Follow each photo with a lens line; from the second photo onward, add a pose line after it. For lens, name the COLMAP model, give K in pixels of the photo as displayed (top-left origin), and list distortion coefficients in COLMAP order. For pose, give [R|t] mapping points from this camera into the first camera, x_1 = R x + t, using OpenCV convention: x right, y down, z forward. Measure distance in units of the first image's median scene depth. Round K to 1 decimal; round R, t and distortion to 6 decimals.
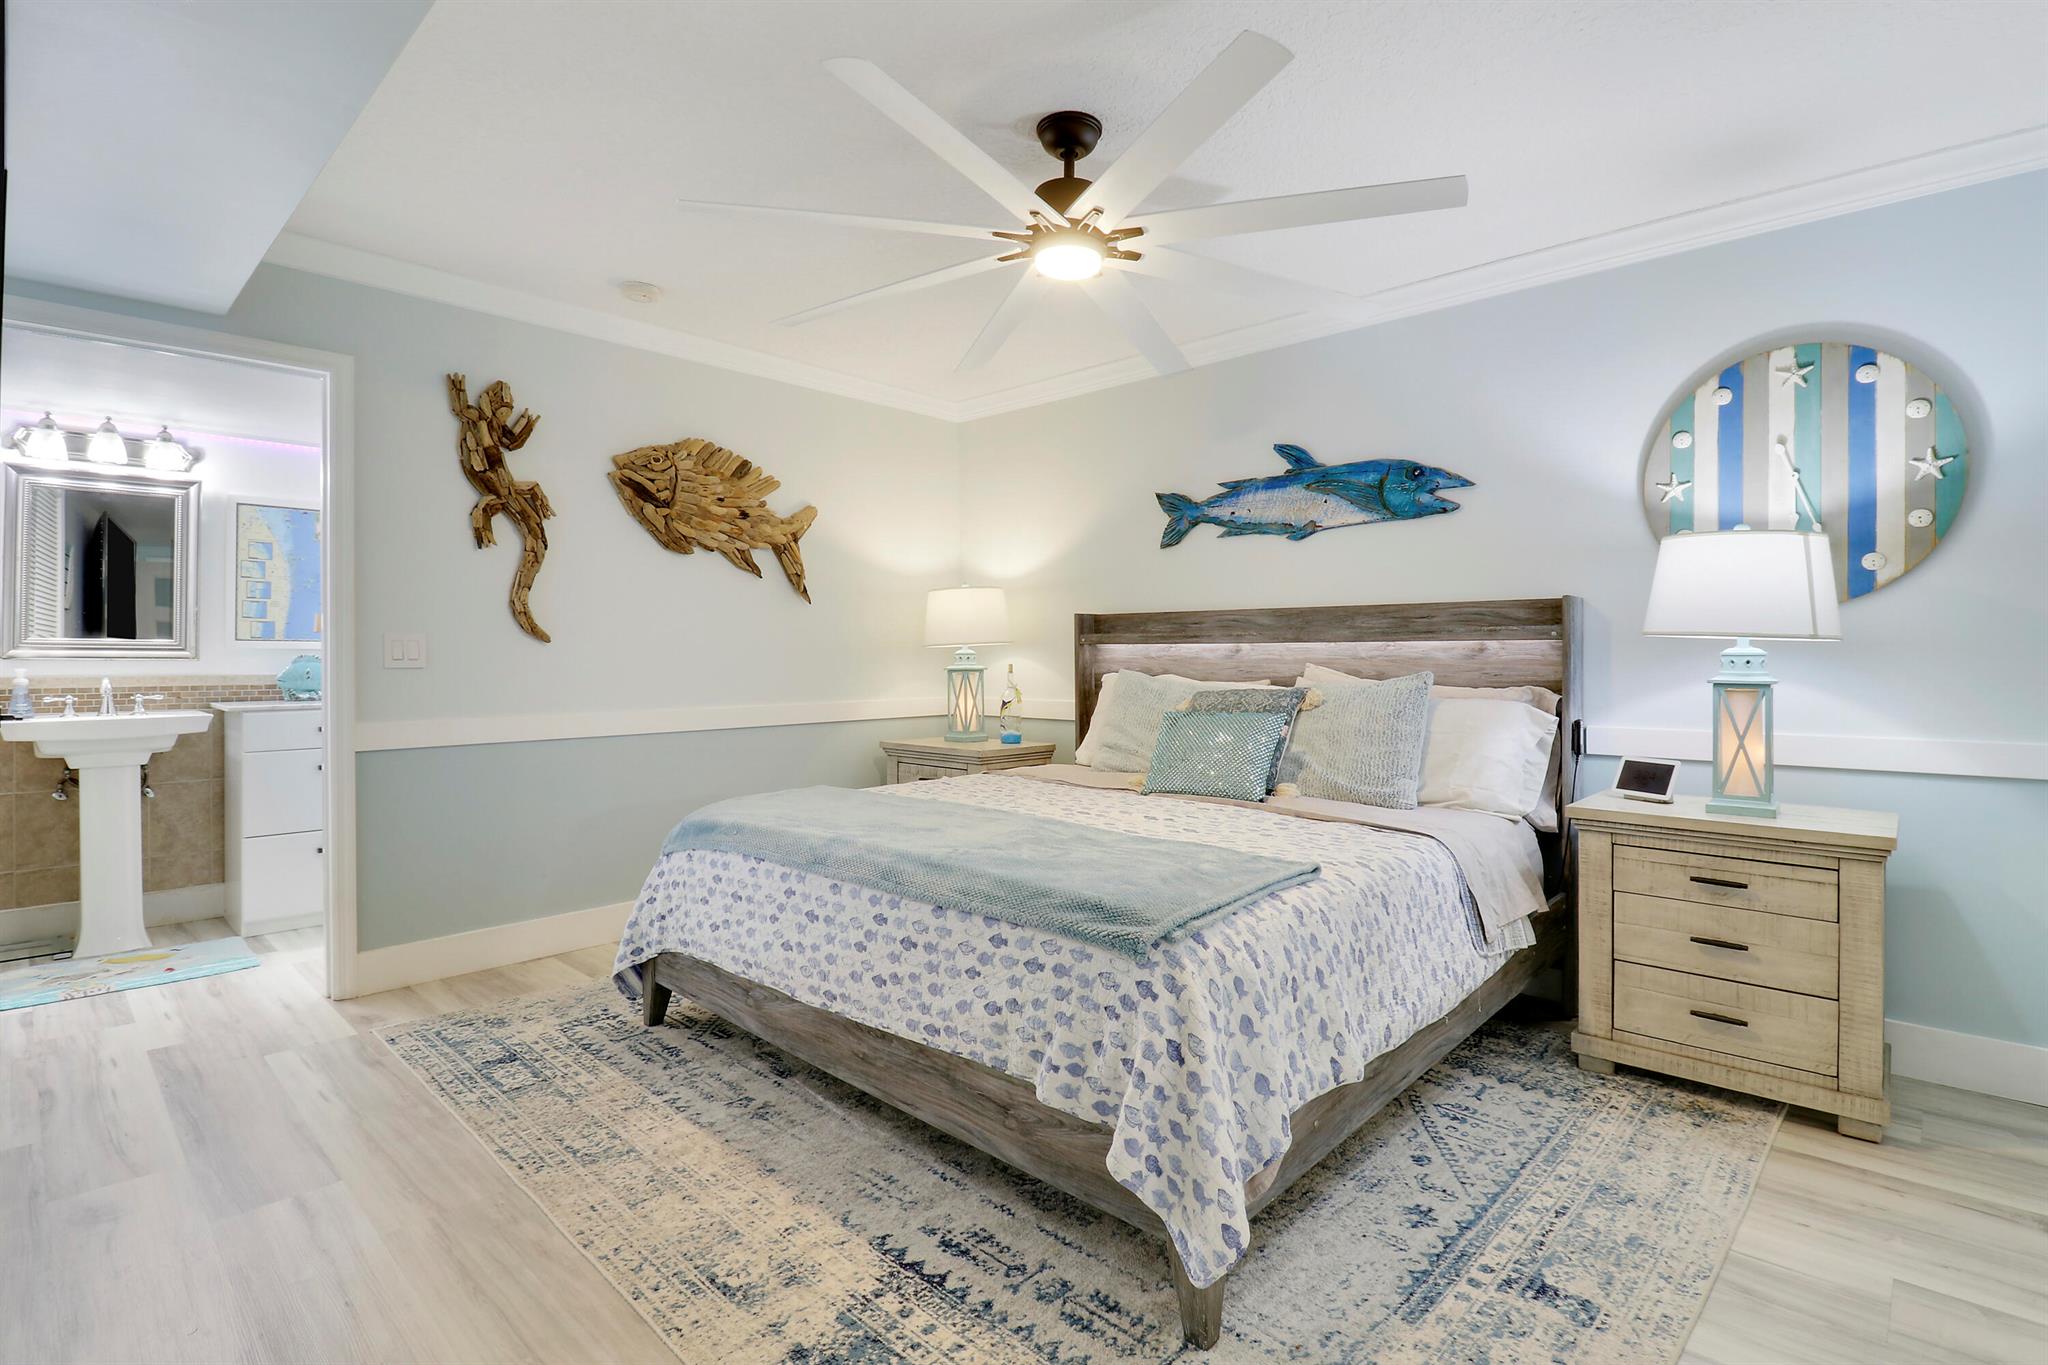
lens RADIAL K [[981.1, 0, 1034.0], [0, 981.1, 660.9], [0, 0, 1]] dist [-0.001317, -0.016846]
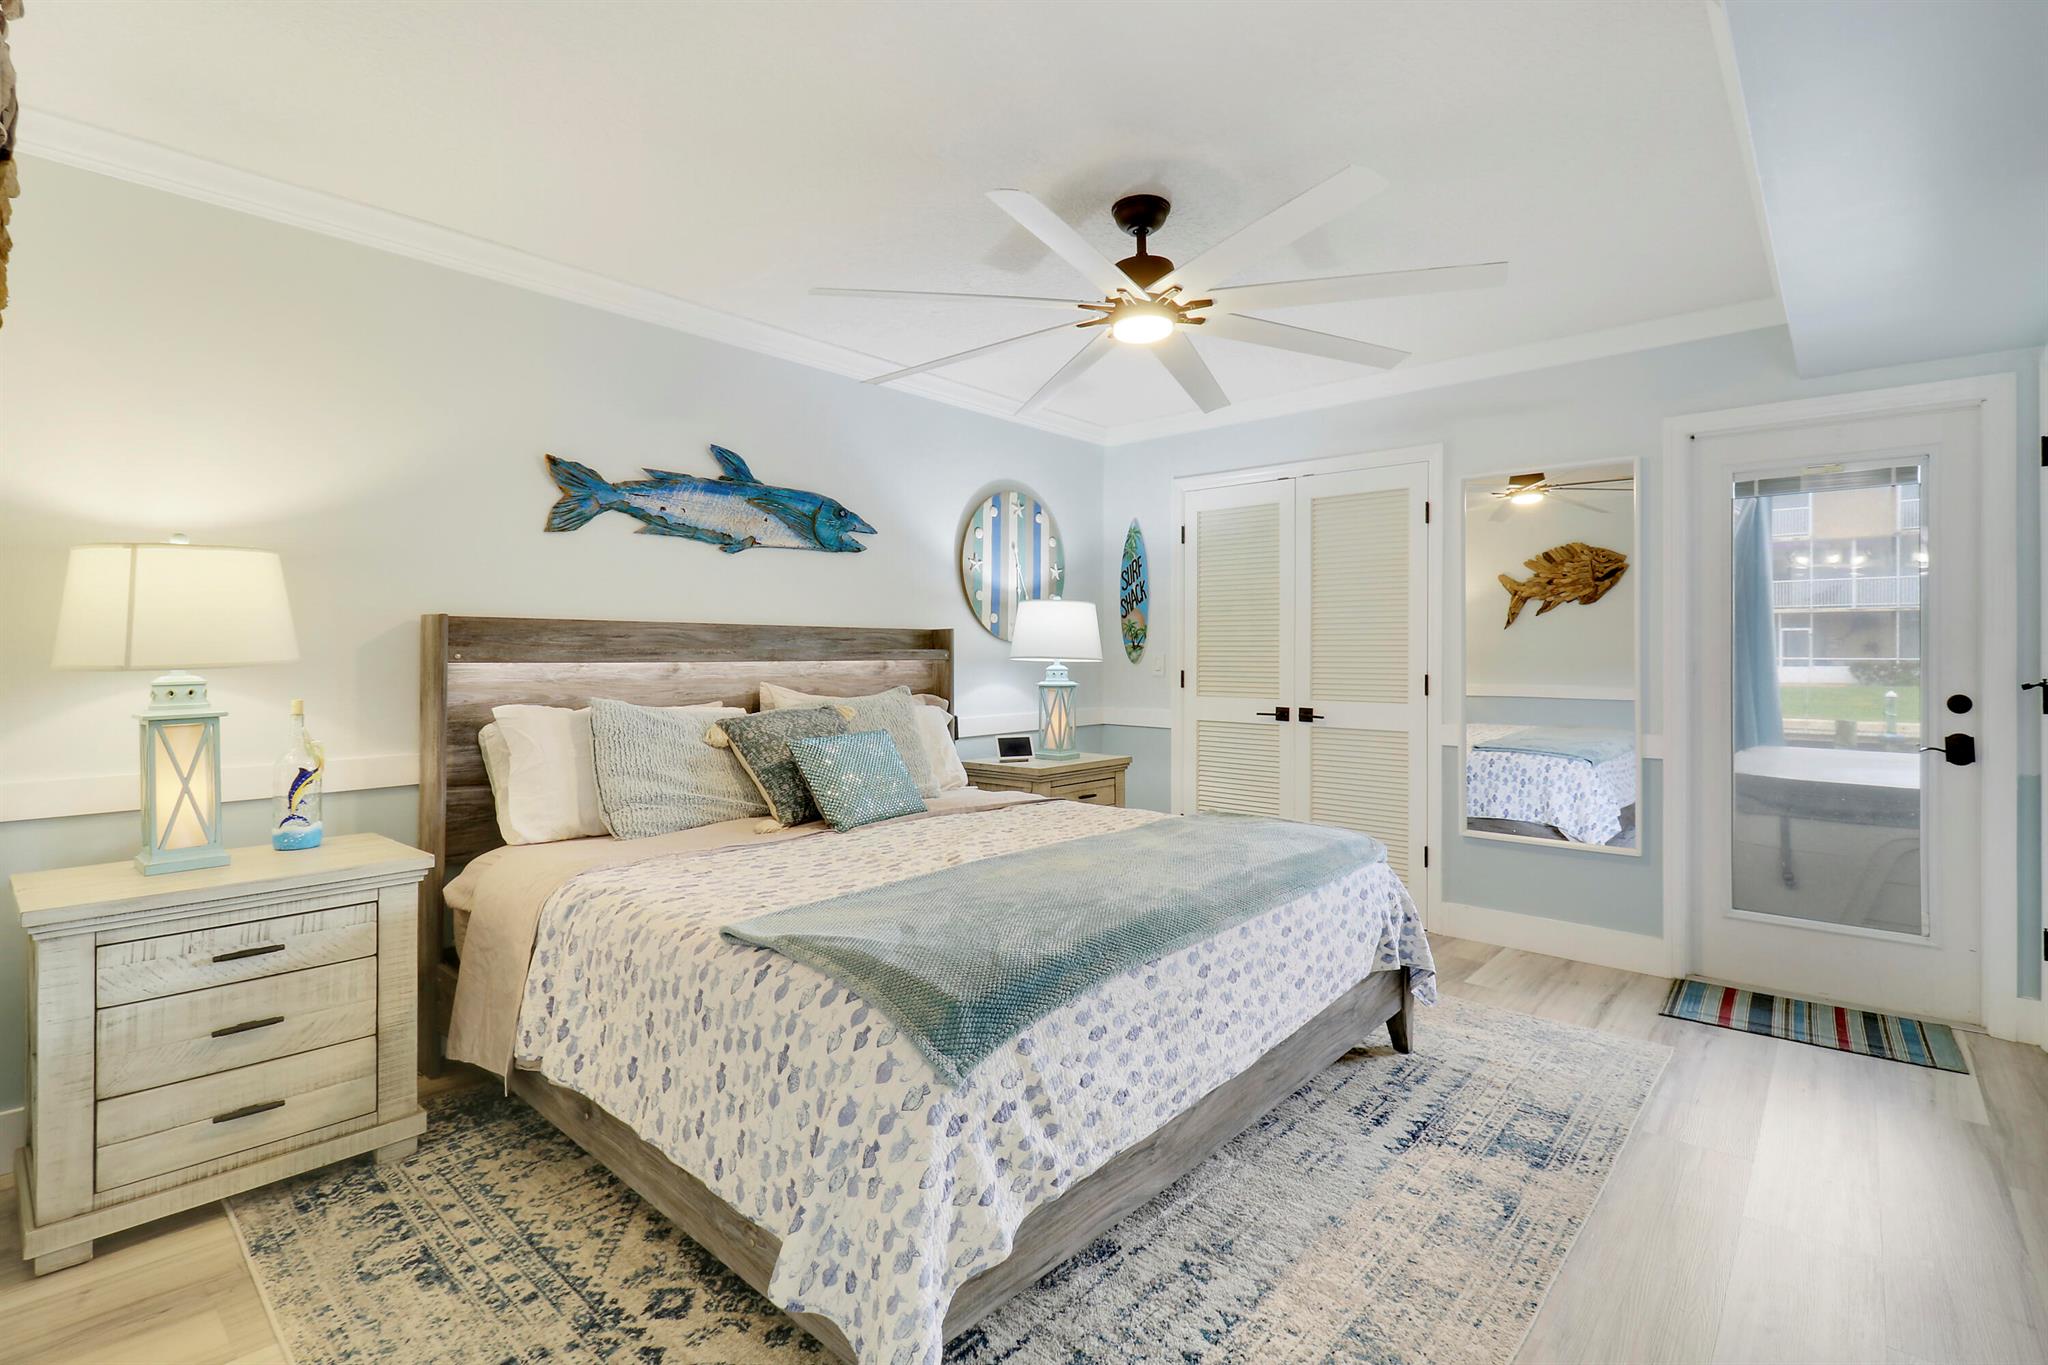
lens RADIAL K [[954.6, 0, 1031.1], [0, 954.6, 667.3], [0, 0, 1]] dist [0.003027, -0.013952]
pose [[-0.040045, -0.011701, 0.999129, -1.059188], [0.007122, 0.999903, 0.011995, -0.033735], [-0.999173, 0.007596, -0.039958, 1.182901]]
